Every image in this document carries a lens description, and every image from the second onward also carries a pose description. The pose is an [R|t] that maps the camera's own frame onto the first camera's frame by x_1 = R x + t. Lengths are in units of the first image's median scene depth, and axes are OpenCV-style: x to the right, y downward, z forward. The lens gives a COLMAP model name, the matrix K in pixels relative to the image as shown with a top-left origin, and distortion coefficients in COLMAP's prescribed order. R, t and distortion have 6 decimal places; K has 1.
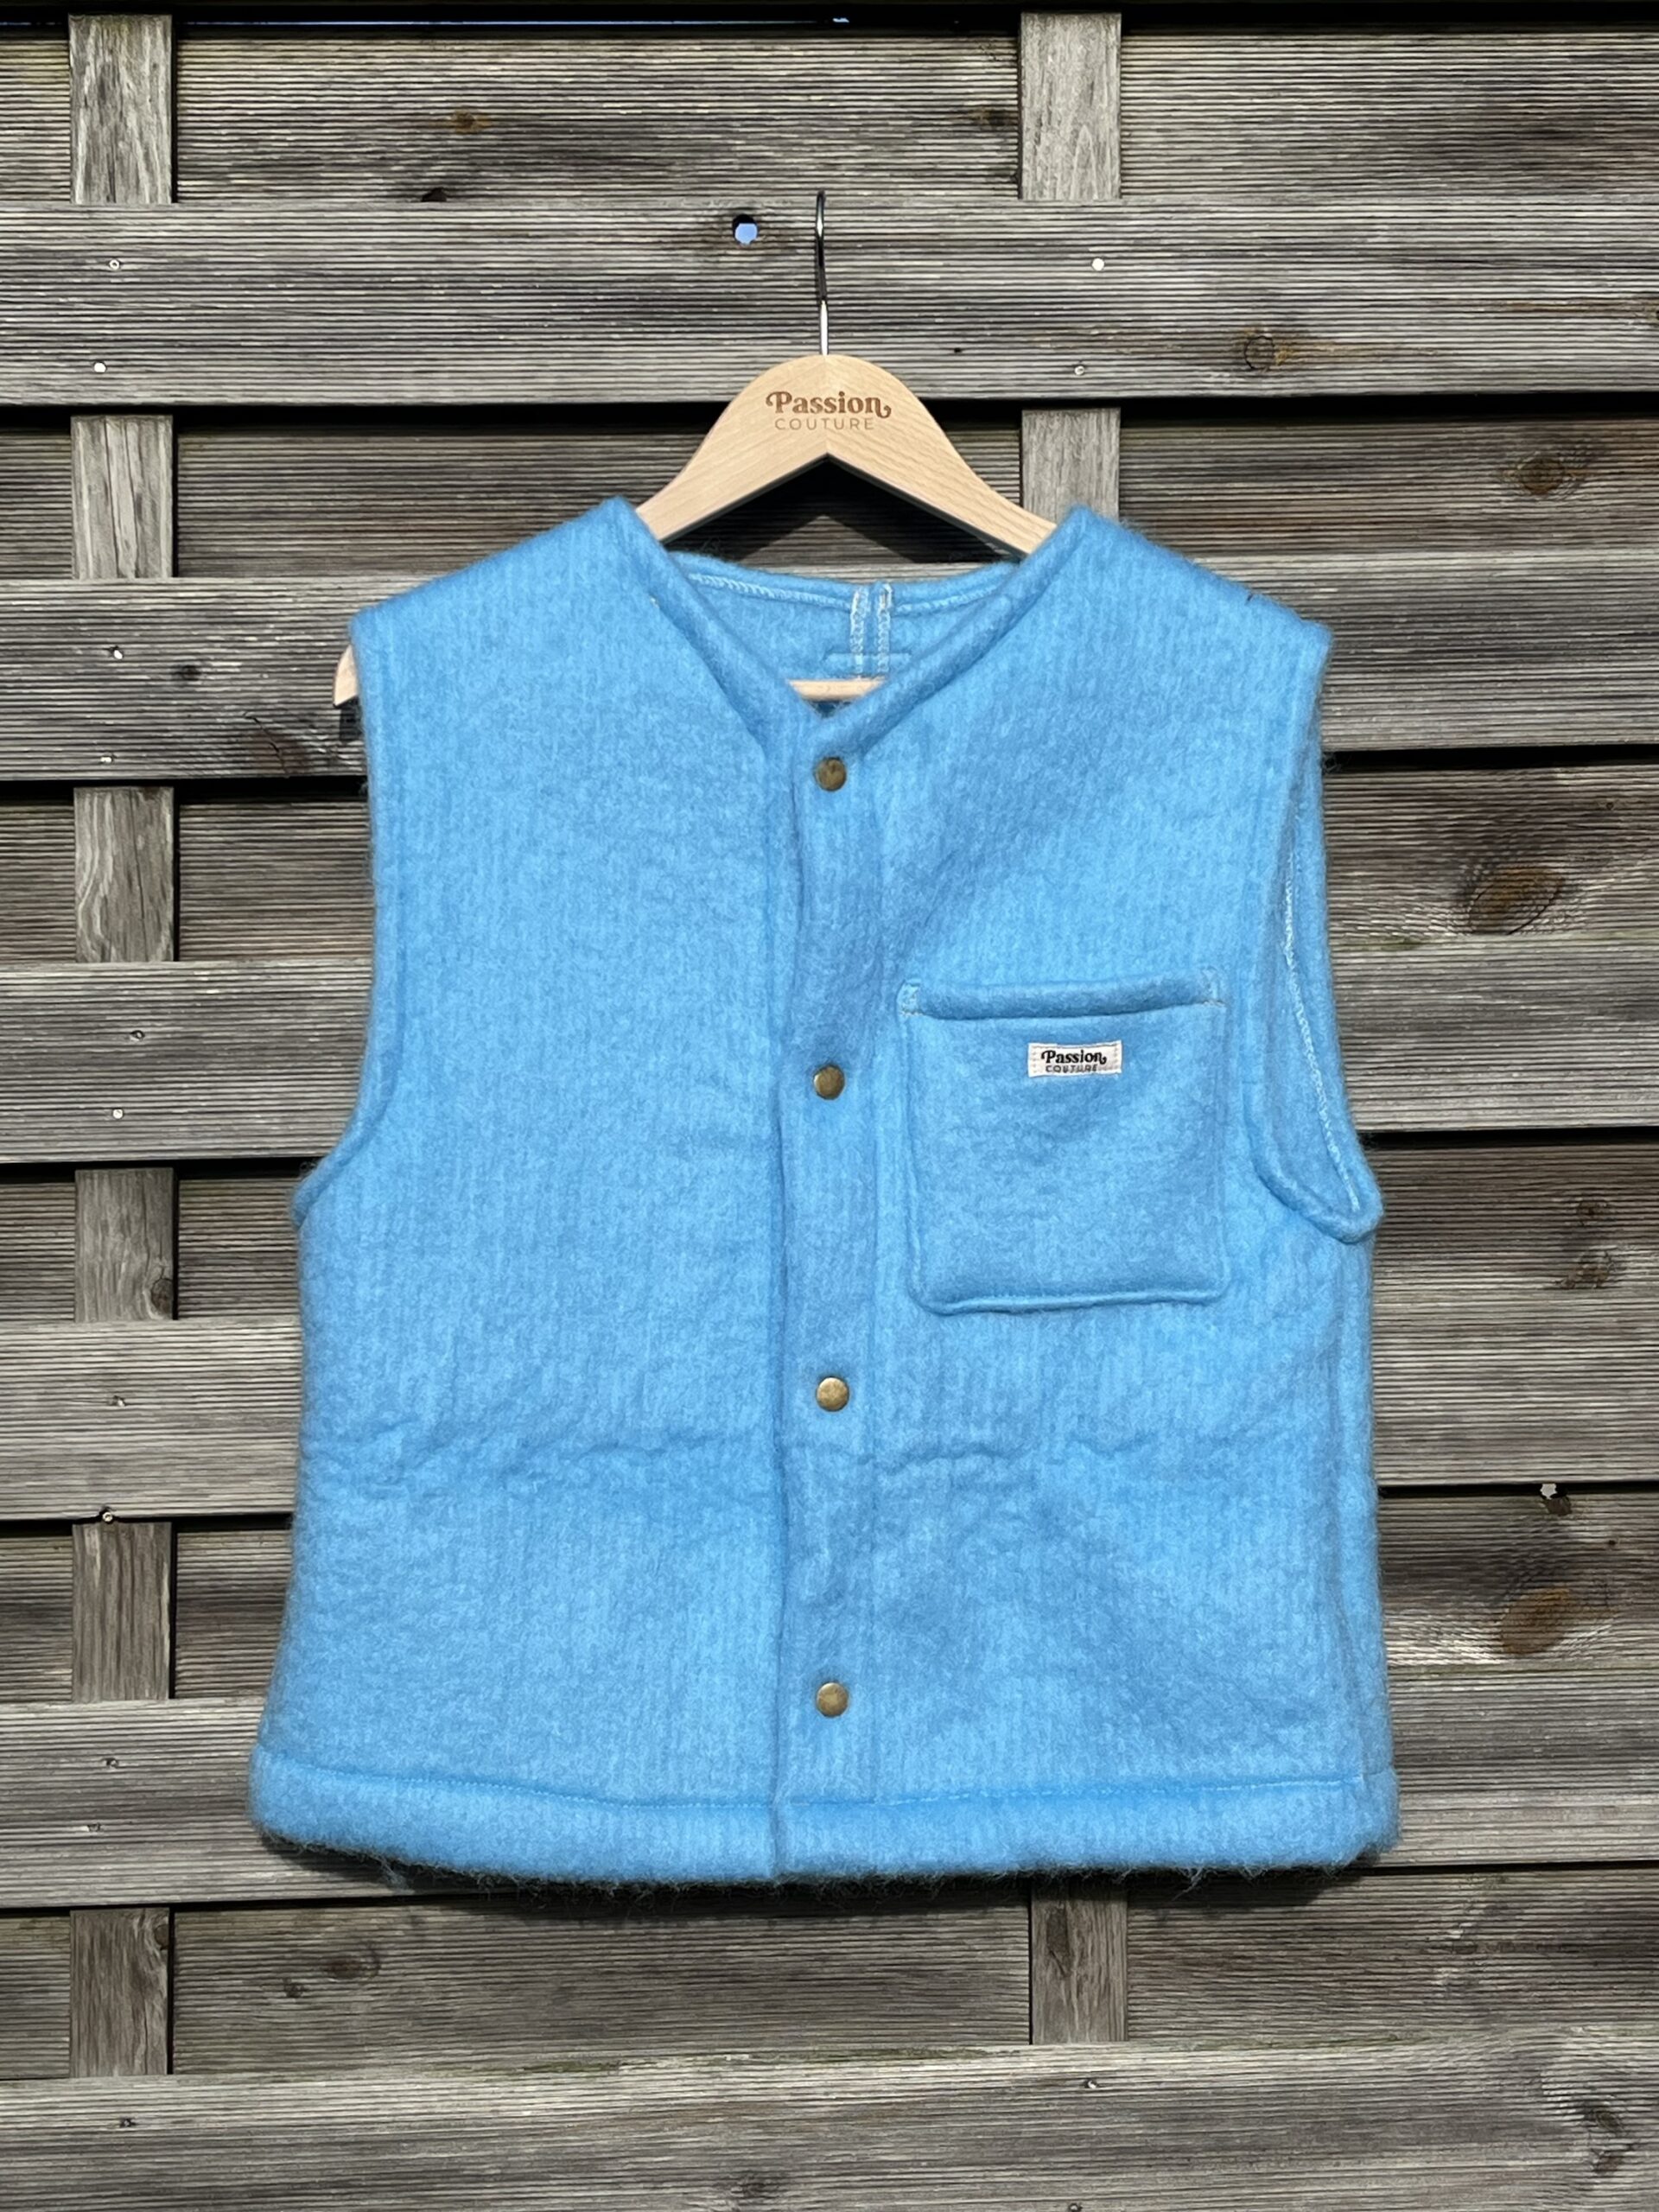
lens RADIAL K [[3253.2, 0, 827.0], [0, 3253.2, 1117.3], [0, 0, 1]] dist [-0.033407, 0.000000]
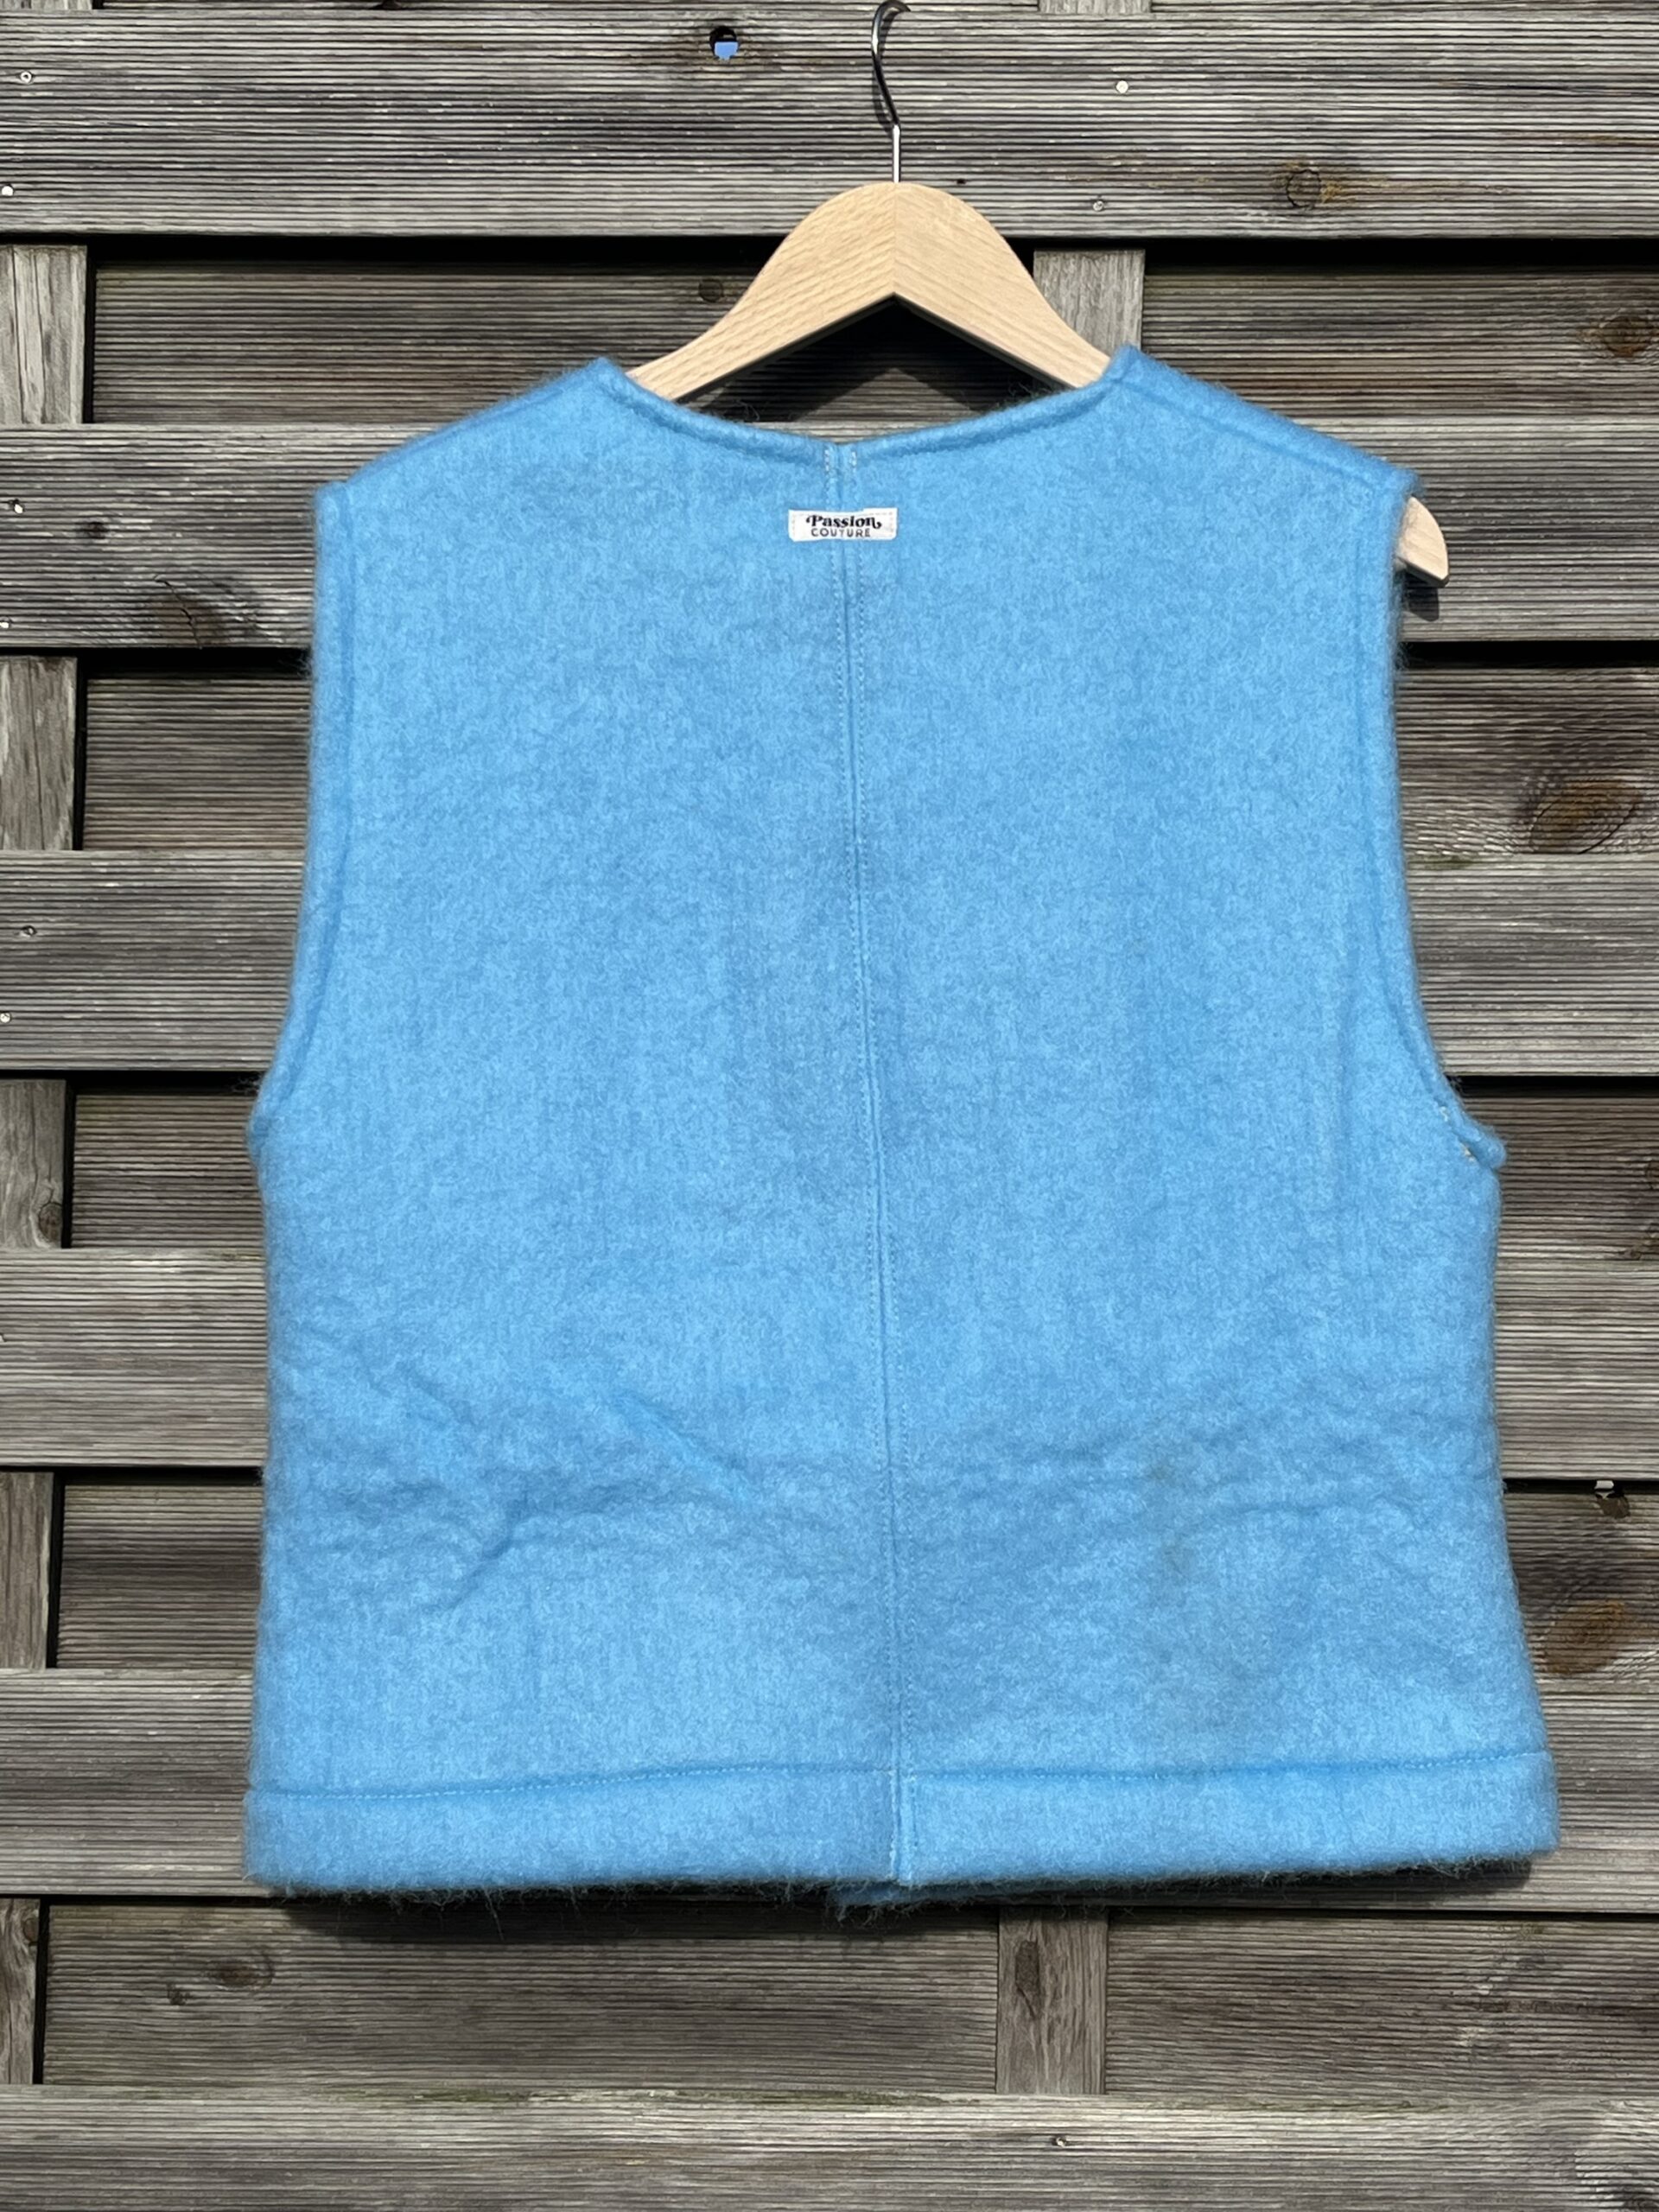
lens RADIAL K [[3287.2, 0, 833.0], [0, 3287.2, 1091.7], [0, 0, 1]] dist [-0.030667, 0.000000]
pose [[0.997864, 0.026552, -0.059678, 0.065088], [-0.026545, 0.999647, 0.000921, 0.012353], [0.059682, 0.000665, 0.998217, 0.102460]]
